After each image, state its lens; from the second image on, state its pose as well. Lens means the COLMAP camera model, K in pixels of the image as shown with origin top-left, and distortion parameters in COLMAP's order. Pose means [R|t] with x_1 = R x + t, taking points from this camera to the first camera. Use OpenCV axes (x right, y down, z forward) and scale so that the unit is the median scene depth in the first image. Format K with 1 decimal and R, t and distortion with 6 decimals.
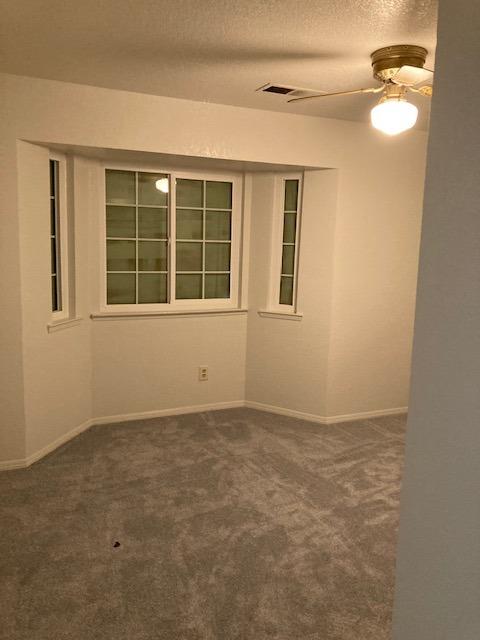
lens RADIAL K [[524.7, 0, 240.0], [0, 524.7, 320.0], [0, 0, 1]] dist [0.123085, -0.226265]
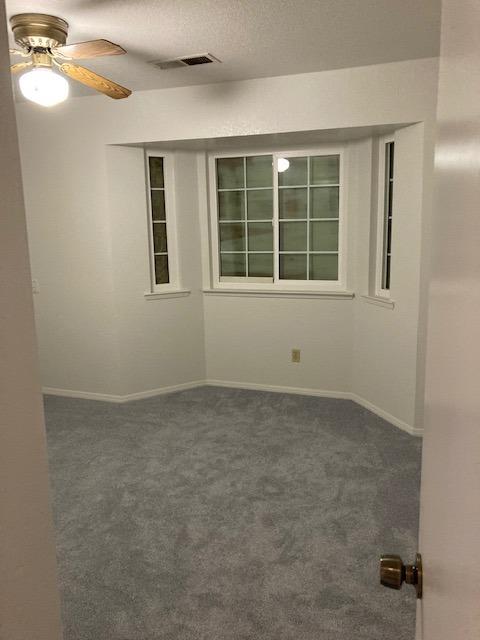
lens RADIAL K [[512.9, 0, 240.9], [0, 512.9, 319.8], [0, 0, 1]] dist [0.001280, -0.005474]
pose [[0.721152, 0.094798, -0.686260, 0.512612], [-0.069976, 0.995495, 0.063981, -0.019417], [0.689234, 0.001882, 0.724537, 0.240611]]
